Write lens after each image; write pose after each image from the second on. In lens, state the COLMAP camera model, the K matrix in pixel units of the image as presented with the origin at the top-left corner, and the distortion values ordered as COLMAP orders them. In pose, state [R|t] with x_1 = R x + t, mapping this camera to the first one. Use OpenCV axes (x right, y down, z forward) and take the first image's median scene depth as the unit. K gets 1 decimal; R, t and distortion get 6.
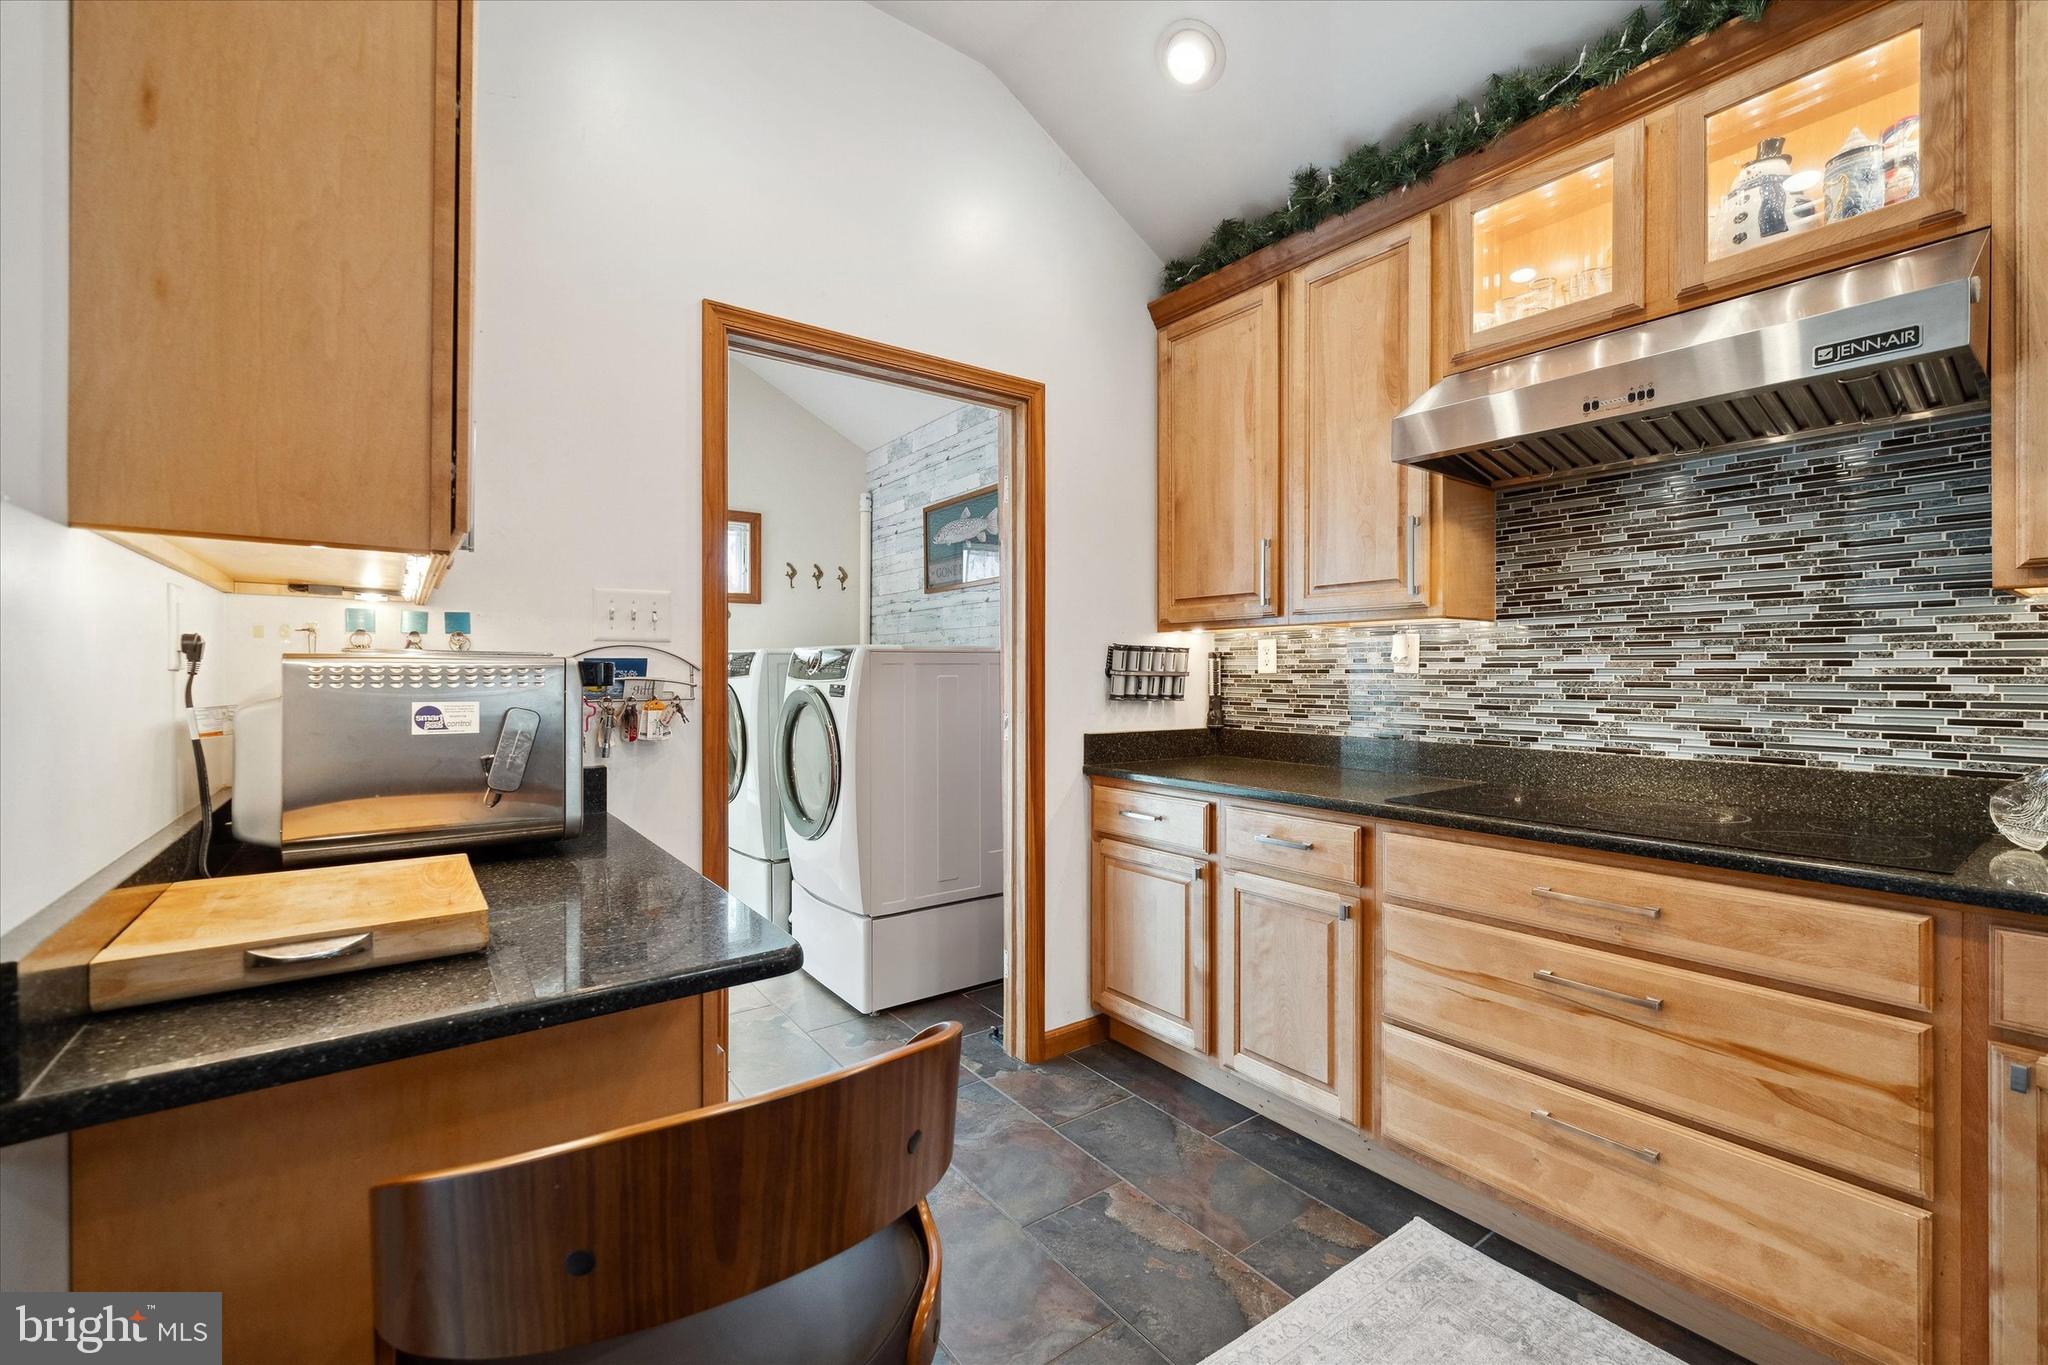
lens RADIAL K [[859.0, 0, 1032.5], [0, 859.0, 669.9], [0, 0, 1]] dist [0.000635, 0.000015]
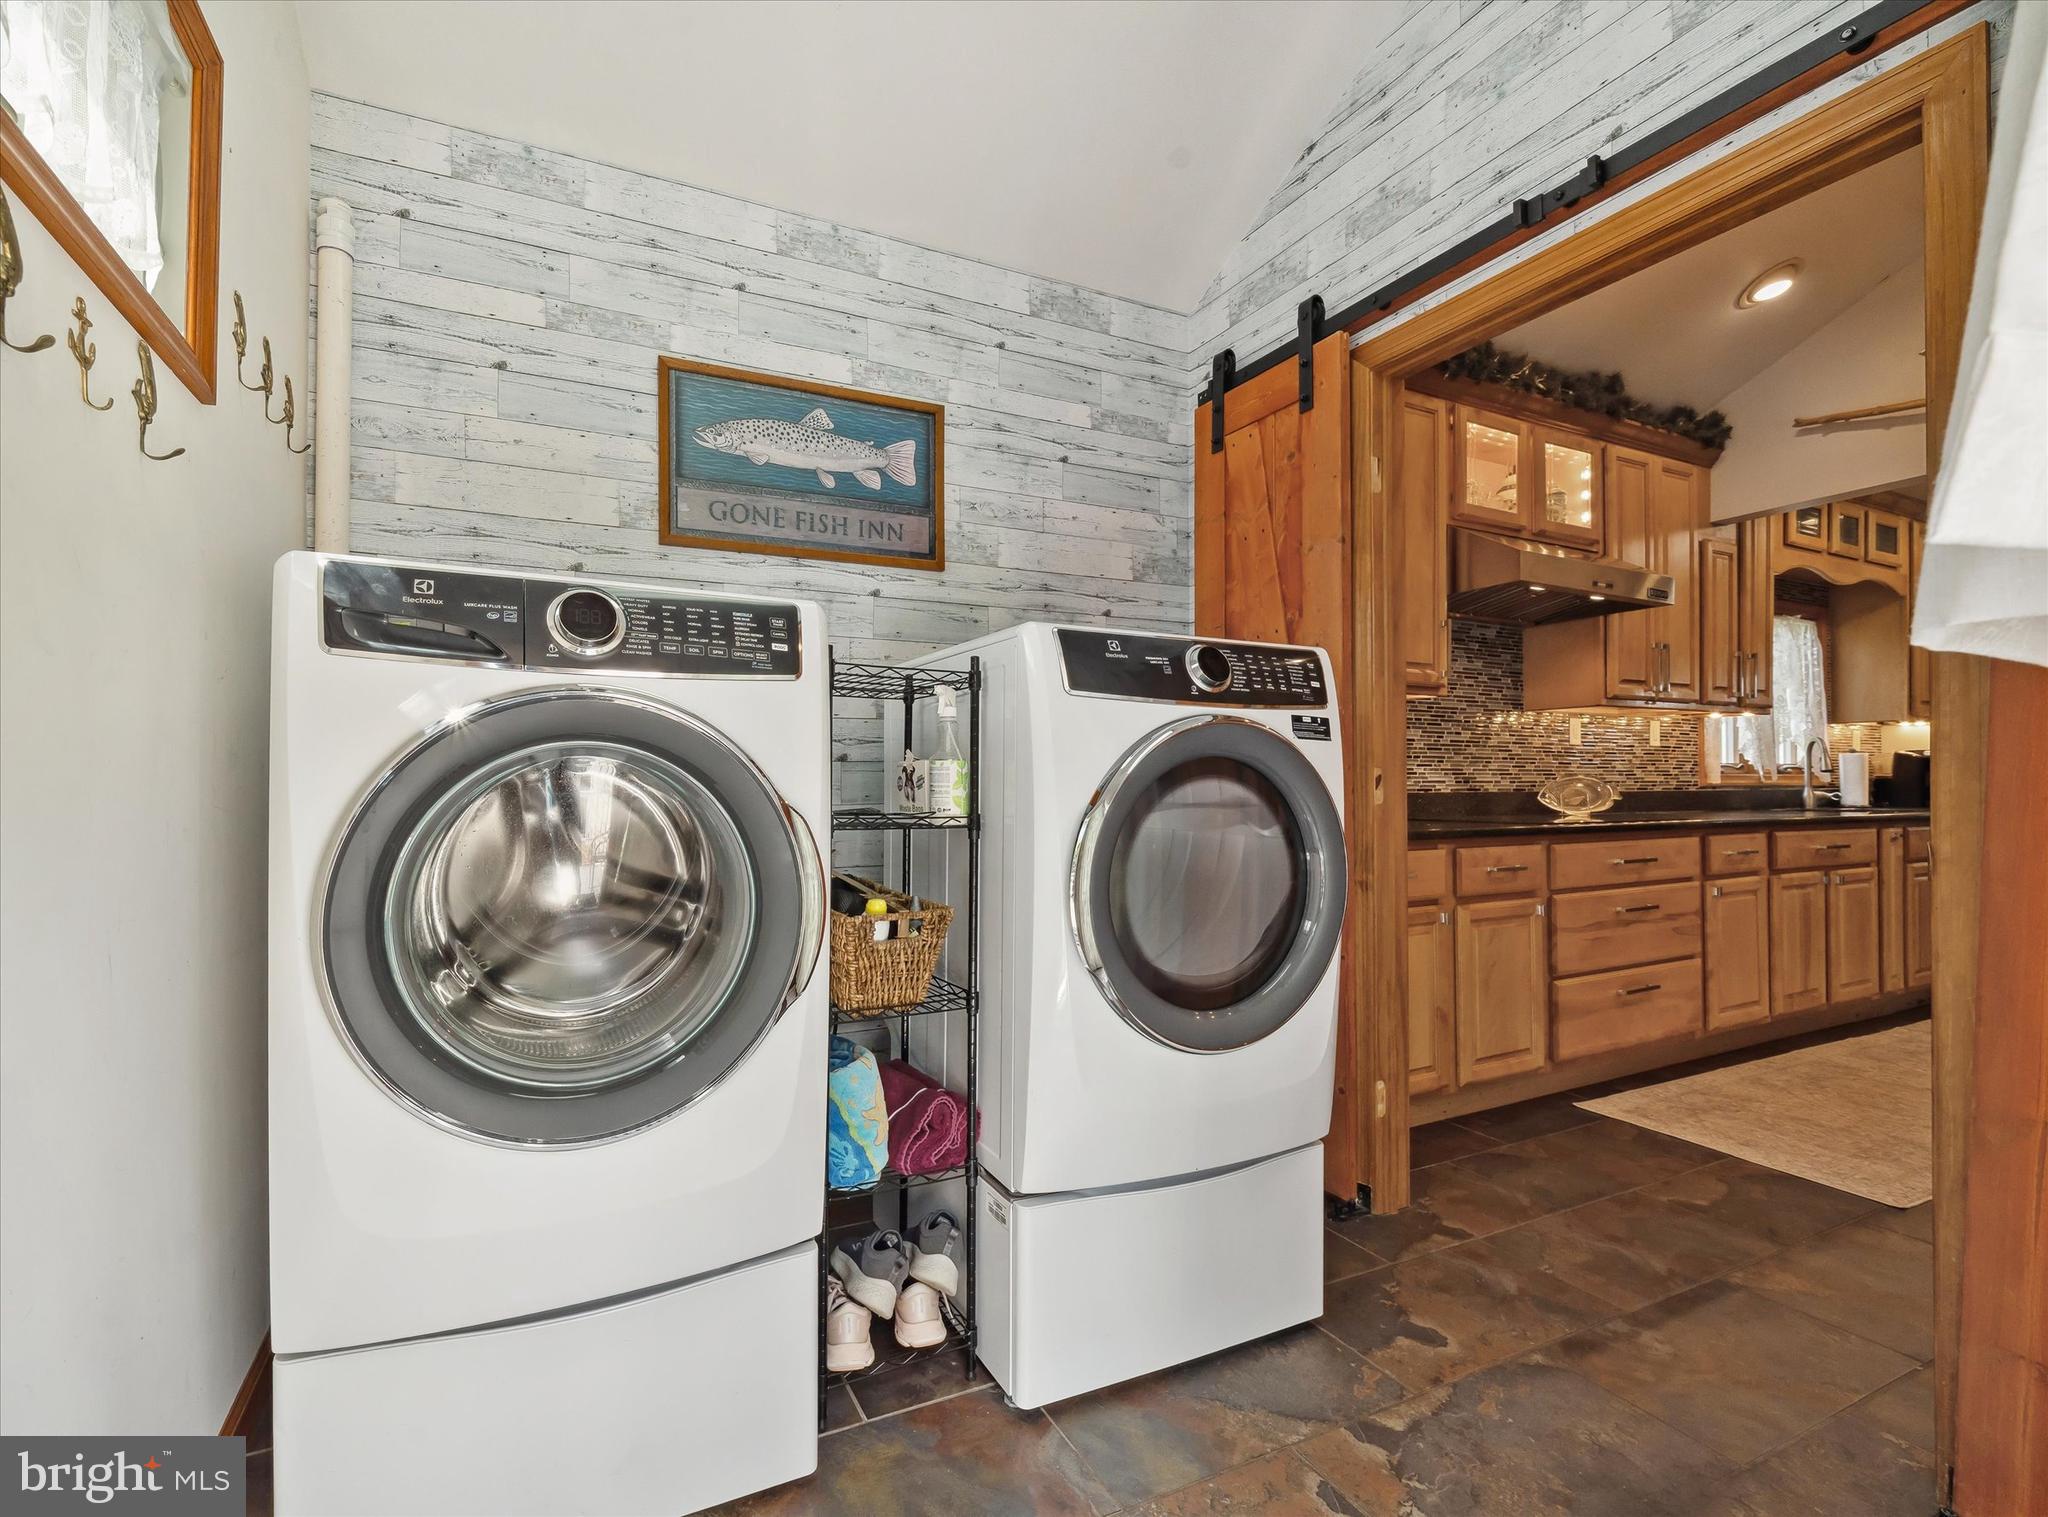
lens RADIAL K [[819.1, 0, 1019.4], [0, 819.1, 773.2], [0, 0, 1]] dist [0.000457, 0.000132]
pose [[0.230292, 0.004333, 0.973112, -0.987581], [0.000033, 0.999990, -0.004461, 0.070051], [-0.973122, 0.001059, 0.230289, 1.392744]]
